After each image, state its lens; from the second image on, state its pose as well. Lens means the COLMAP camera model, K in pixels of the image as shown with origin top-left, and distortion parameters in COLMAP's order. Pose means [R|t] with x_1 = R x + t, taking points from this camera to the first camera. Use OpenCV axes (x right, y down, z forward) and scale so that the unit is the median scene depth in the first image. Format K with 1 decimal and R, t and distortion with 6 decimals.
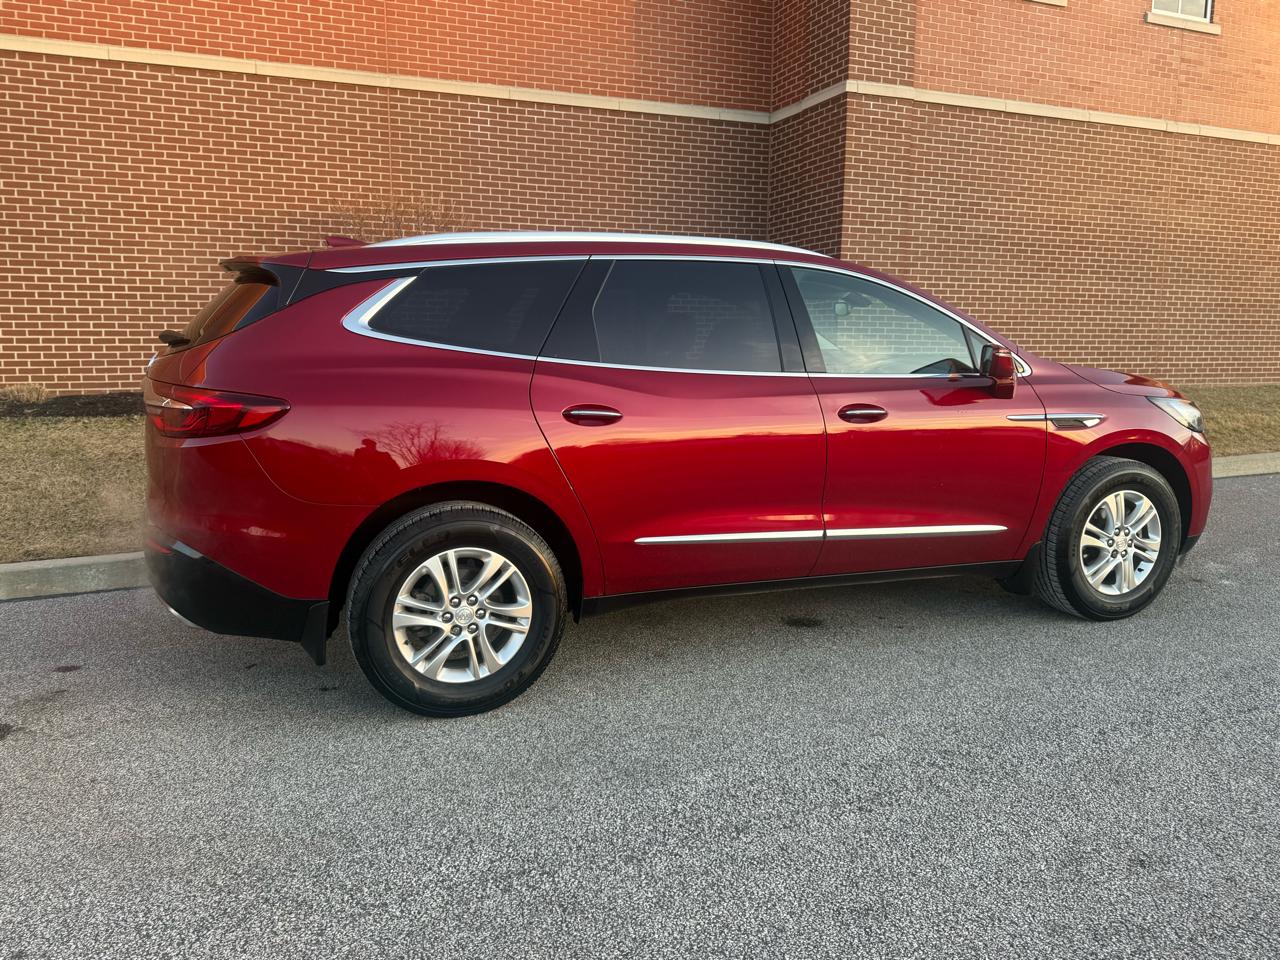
lens RADIAL K [[953.3, 0, 635.5], [0, 953.3, 476.5], [0, 0, 1]] dist [0.029592, -0.038185]
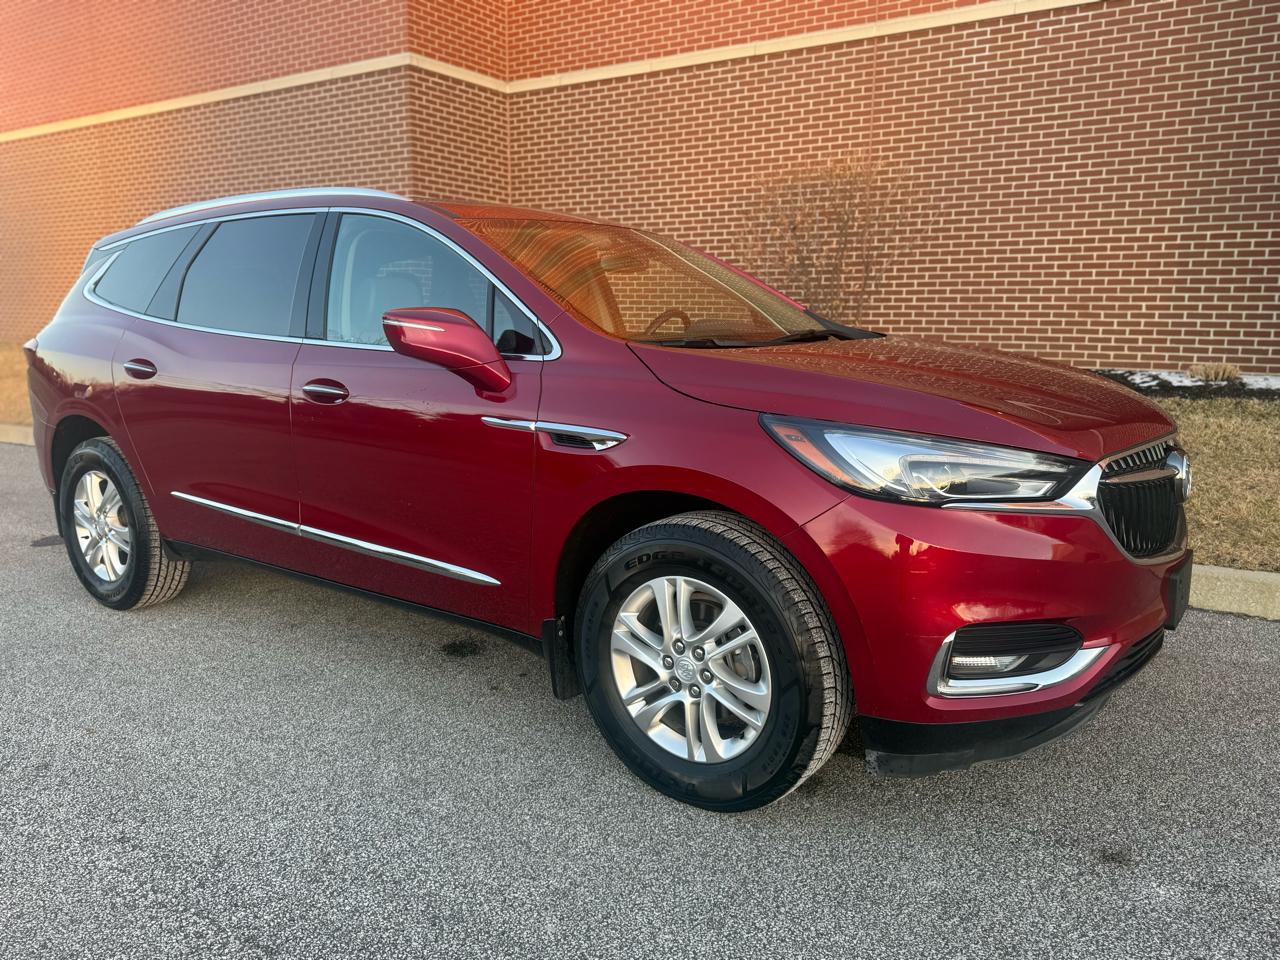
lens RADIAL K [[953.3, 0, 644.4], [0, 953.3, 489.1], [0, 0, 1]] dist [0.029592, -0.038185]
pose [[0.557739, 0.153386, -0.815721, 0.441308], [-0.124958, 0.987092, 0.100172, -0.041084], [0.820557, 0.046061, 0.569706, 0.314656]]
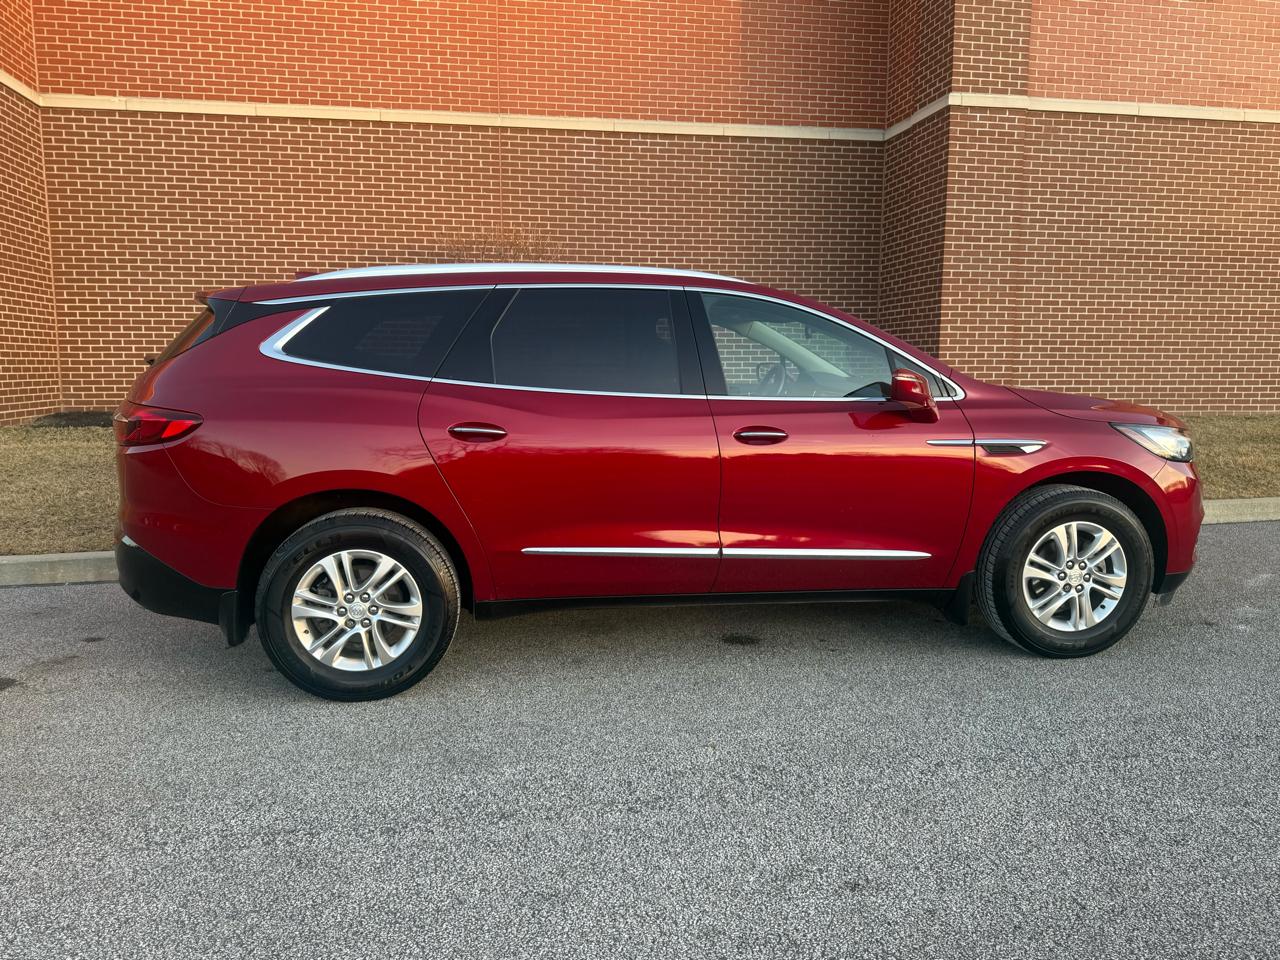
lens RADIAL K [[953.3, 0, 640.8], [0, 953.3, 489.4], [0, 0, 1]] dist [0.029592, -0.038185]
pose [[0.976687, 0.027597, -0.212886, 0.136637], [-0.029319, 0.999558, -0.004935, 0.000178], [0.212656, 0.011062, 0.977065, -0.007699]]
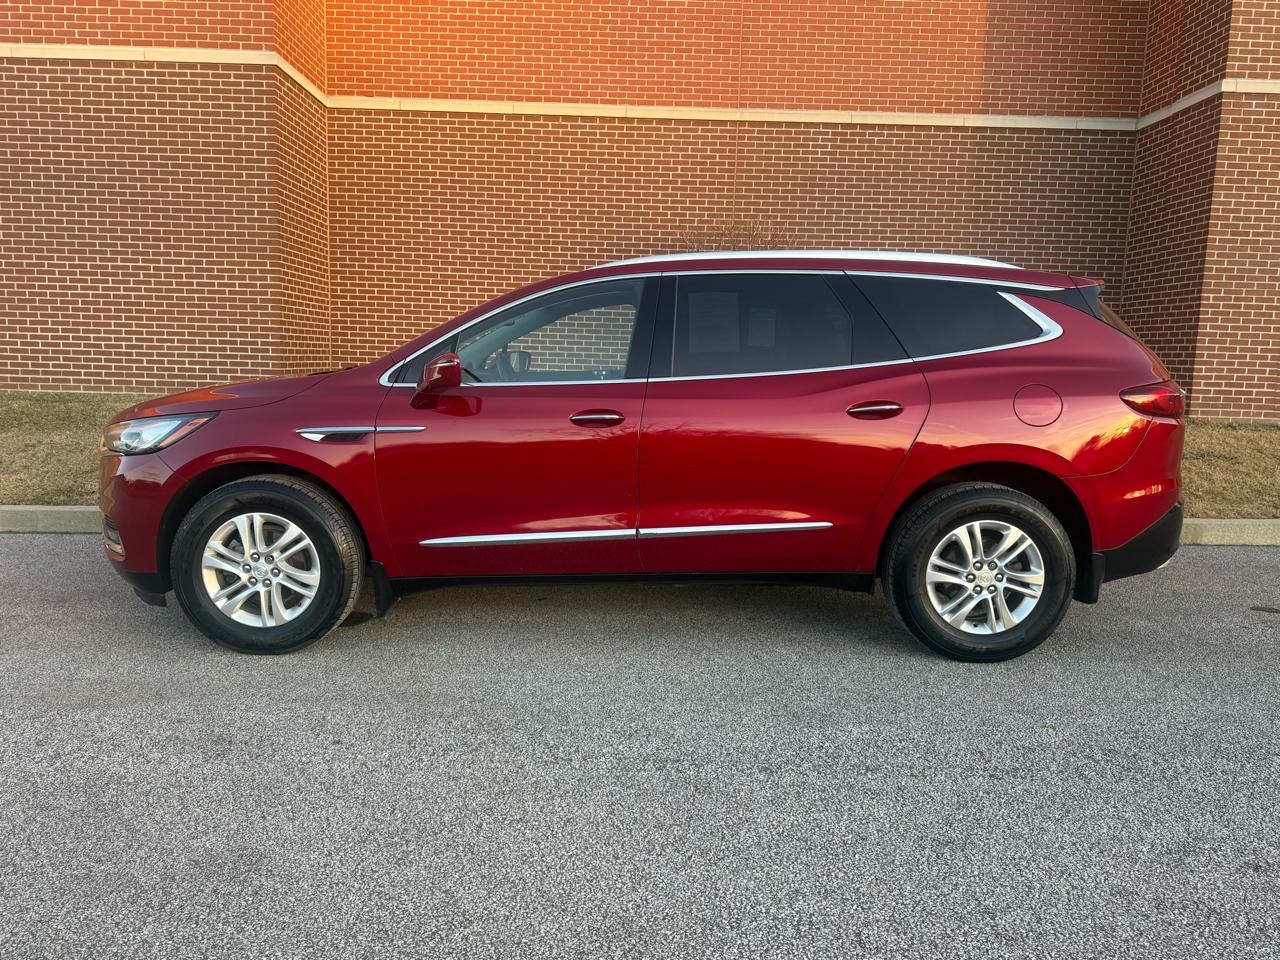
lens RADIAL K [[953.3, 0, 632.3], [0, 953.3, 482.0], [0, 0, 1]] dist [0.029592, -0.038185]
pose [[0.924938, 0.075405, -0.372564, 0.070276], [-0.080037, 0.996787, 0.003042, 0.012904], [0.371596, 0.027005, 0.928002, -0.051407]]
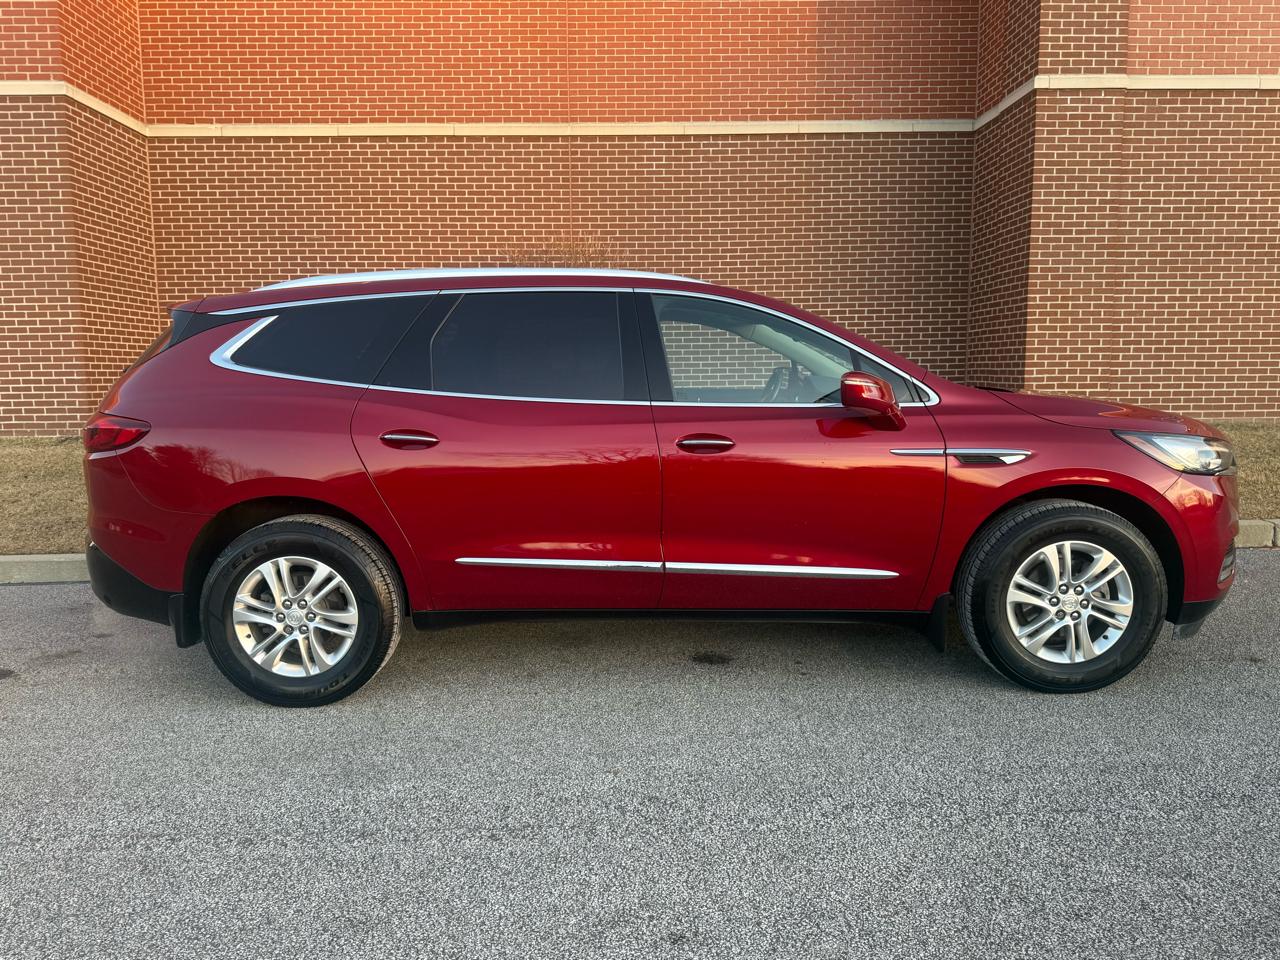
lens RADIAL K [[953.3, 0, 633.9], [0, 953.3, 489.0], [0, 0, 1]] dist [0.029592, -0.038185]
pose [[0.931348, 0.035157, -0.362430, 0.214883], [-0.040594, 0.999148, -0.007394, -0.004226], [0.361862, 0.021599, 0.931982, 0.033785]]
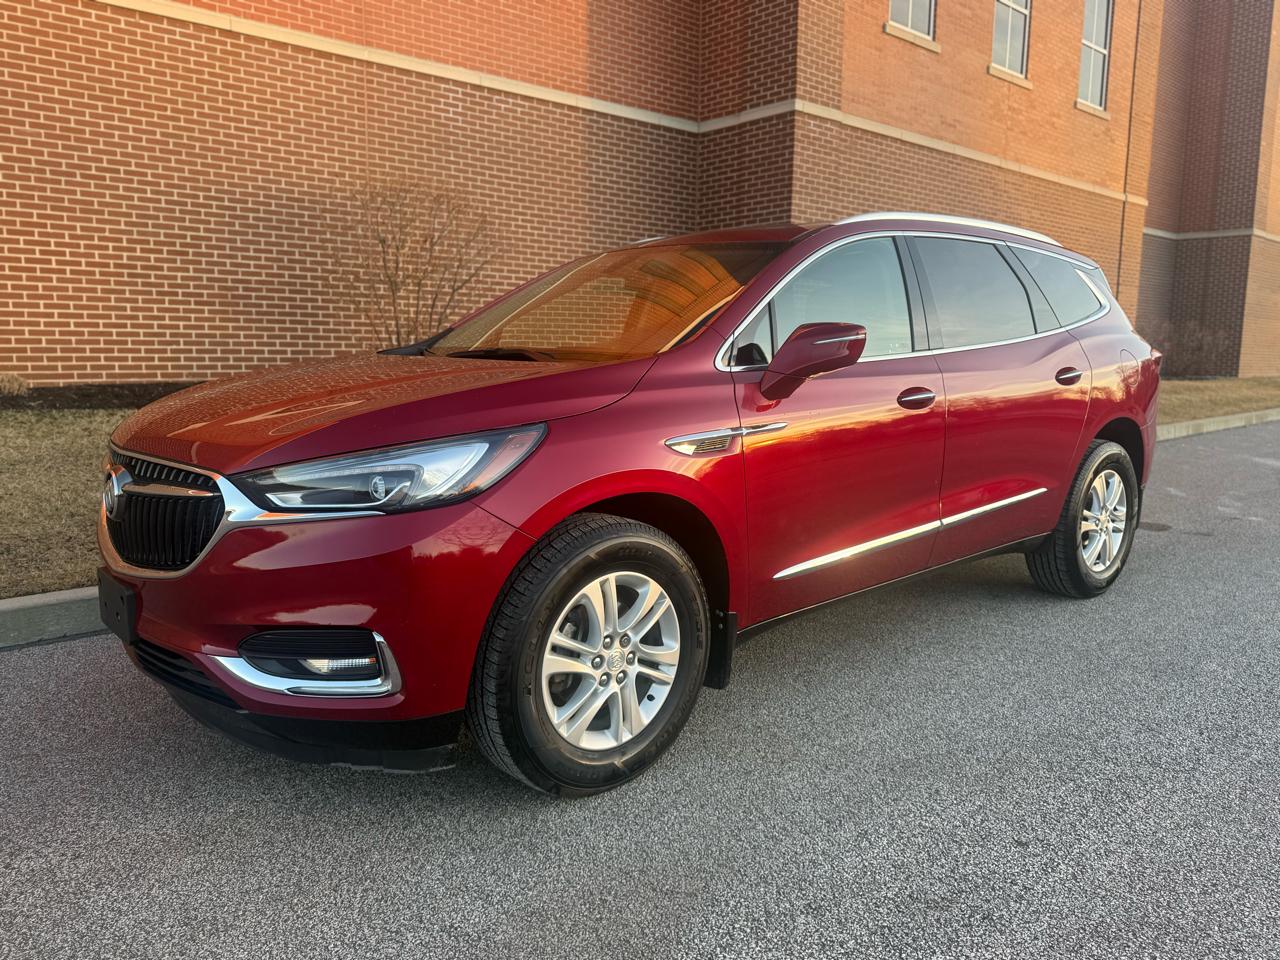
lens RADIAL K [[953.3, 0, 647.7], [0, 953.3, 489.2], [0, 0, 1]] dist [0.029592, -0.038185]
pose [[0.944330, -0.038059, 0.326790, -0.322474], [0.036422, 0.999275, 0.011128, 0.014117], [-0.326977, 0.001394, 0.945031, 0.021534]]
